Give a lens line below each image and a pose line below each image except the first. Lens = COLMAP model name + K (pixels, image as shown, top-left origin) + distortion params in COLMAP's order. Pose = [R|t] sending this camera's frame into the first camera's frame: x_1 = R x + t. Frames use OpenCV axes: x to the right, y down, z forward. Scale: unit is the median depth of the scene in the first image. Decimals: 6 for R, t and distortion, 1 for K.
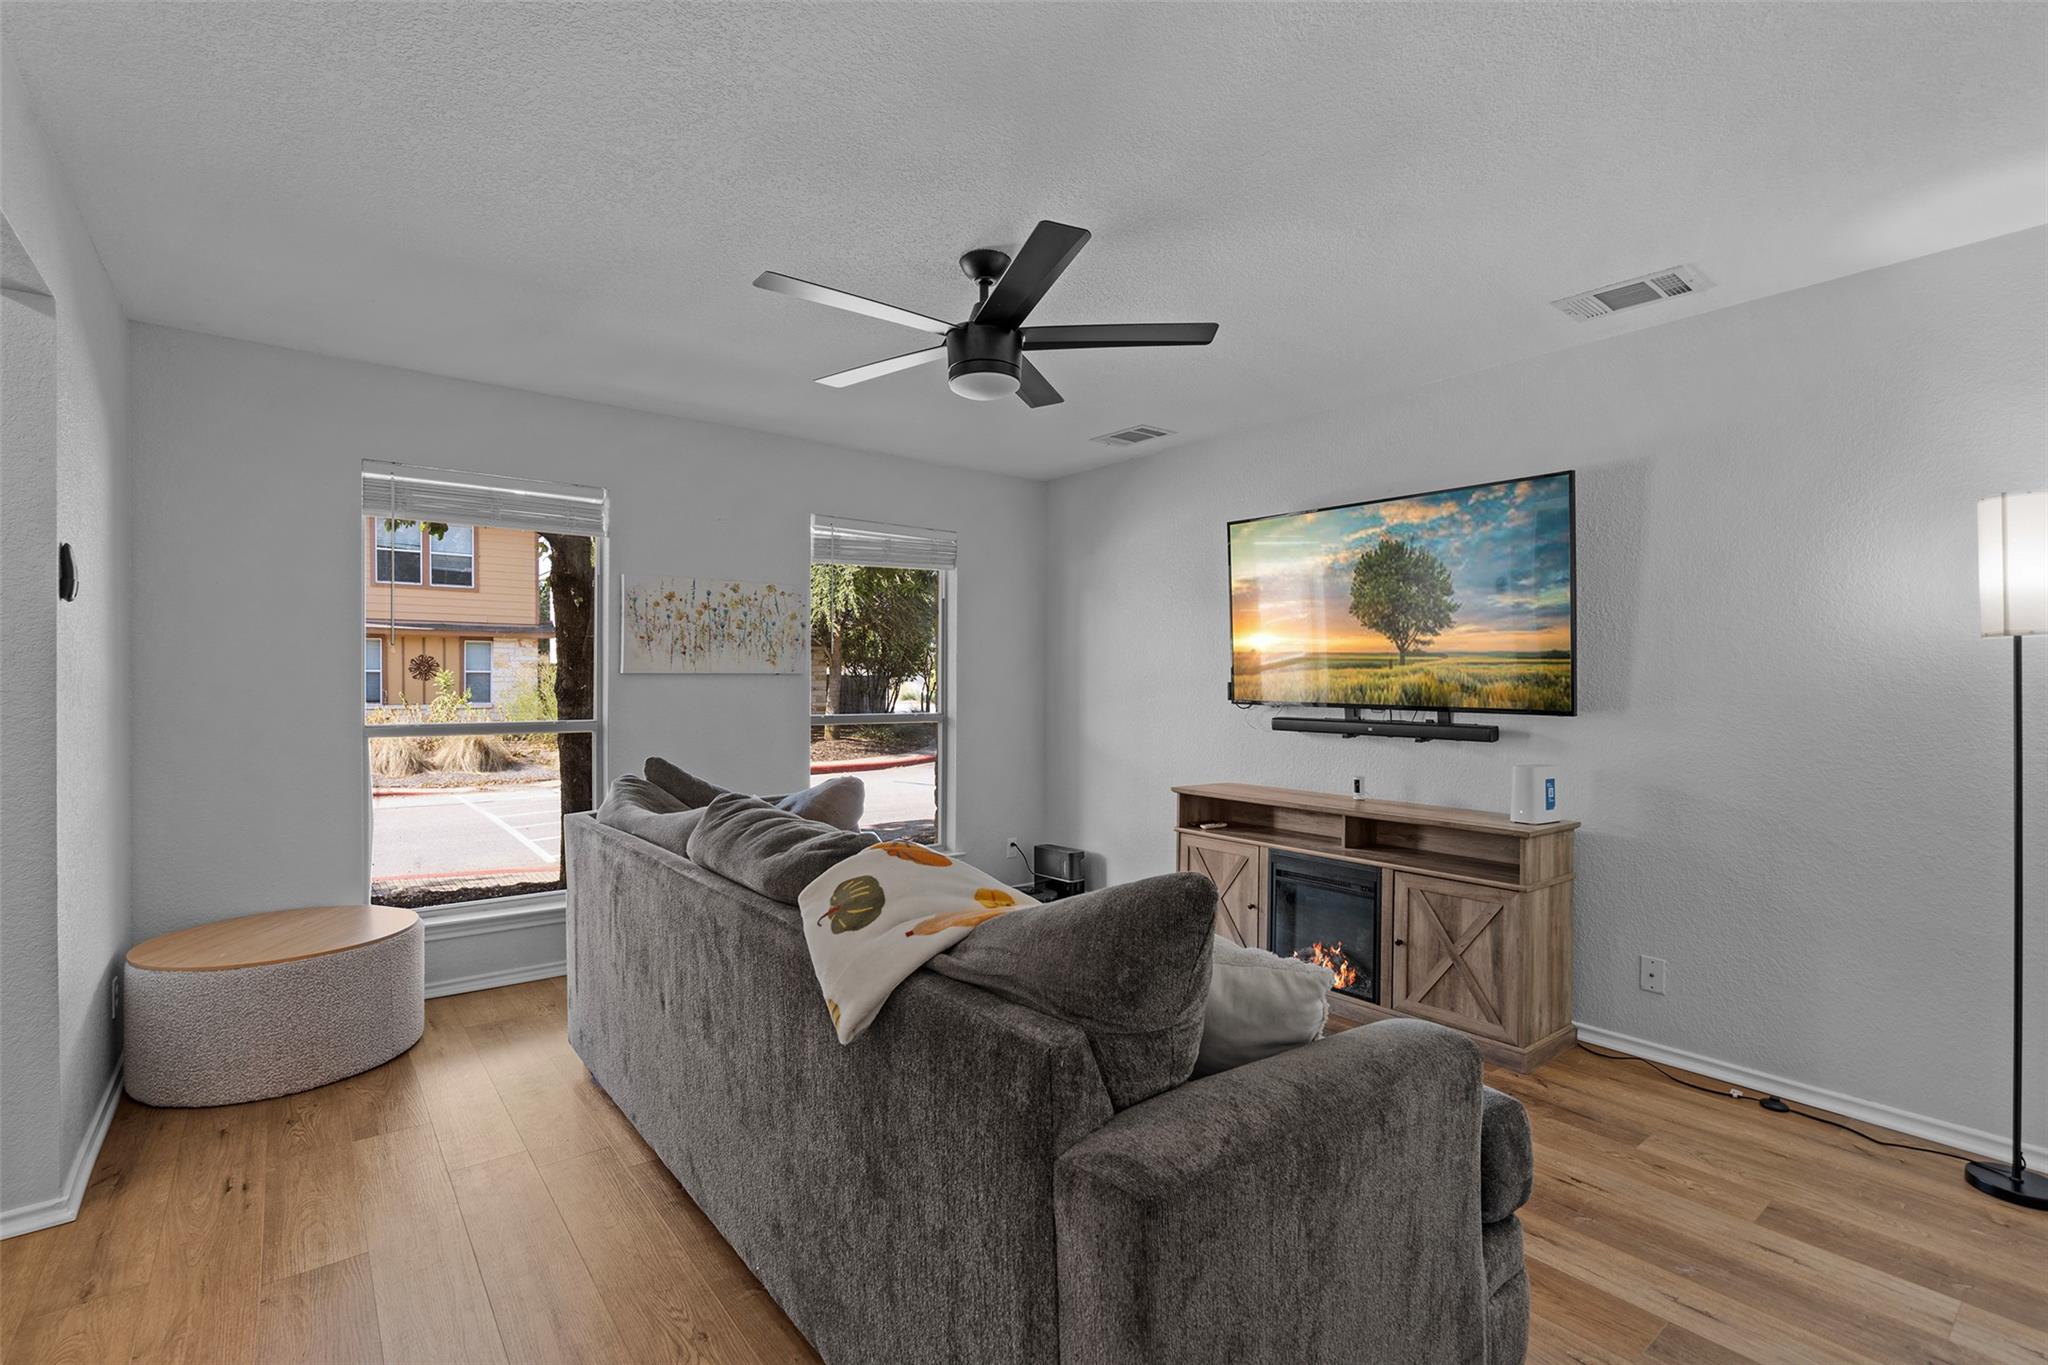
lens RADIAL K [[929.9, 0, 1019.6], [0, 929.9, 679.7], [0, 0, 1]] dist [-0.000542, 0.000352]
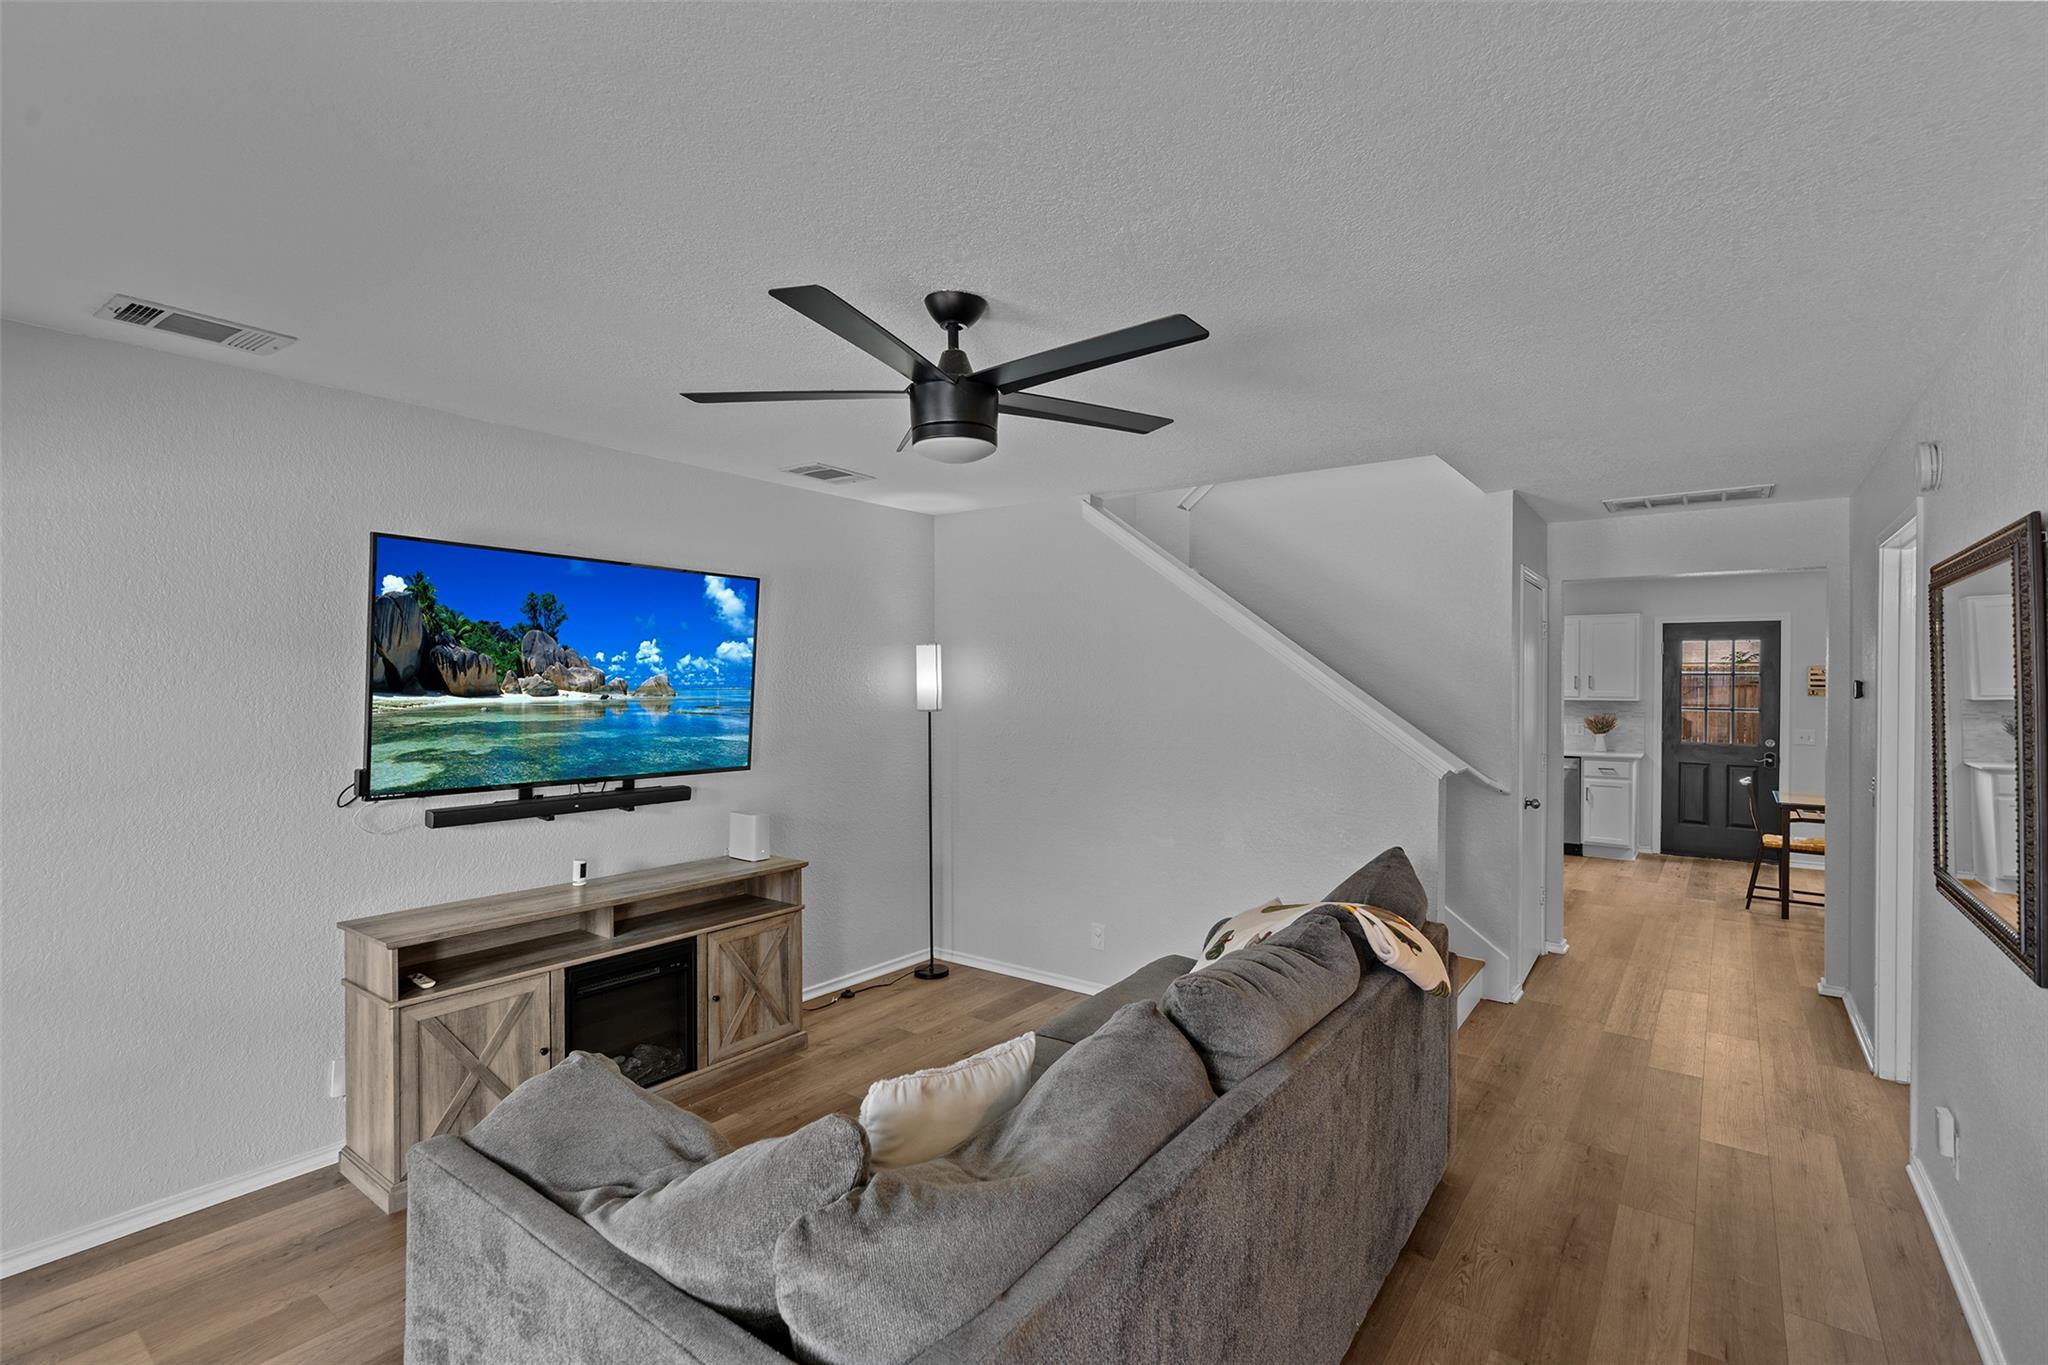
lens RADIAL K [[929.9, 0, 1023.7], [0, 929.9, 681.0], [0, 0, 1]] dist [-0.000542, 0.000352]
pose [[-0.255475, -0.003701, 0.966809, -0.719307], [-0.005492, 0.999982, 0.002377, -0.086803], [-0.966800, -0.004703, -0.255491, 0.941662]]
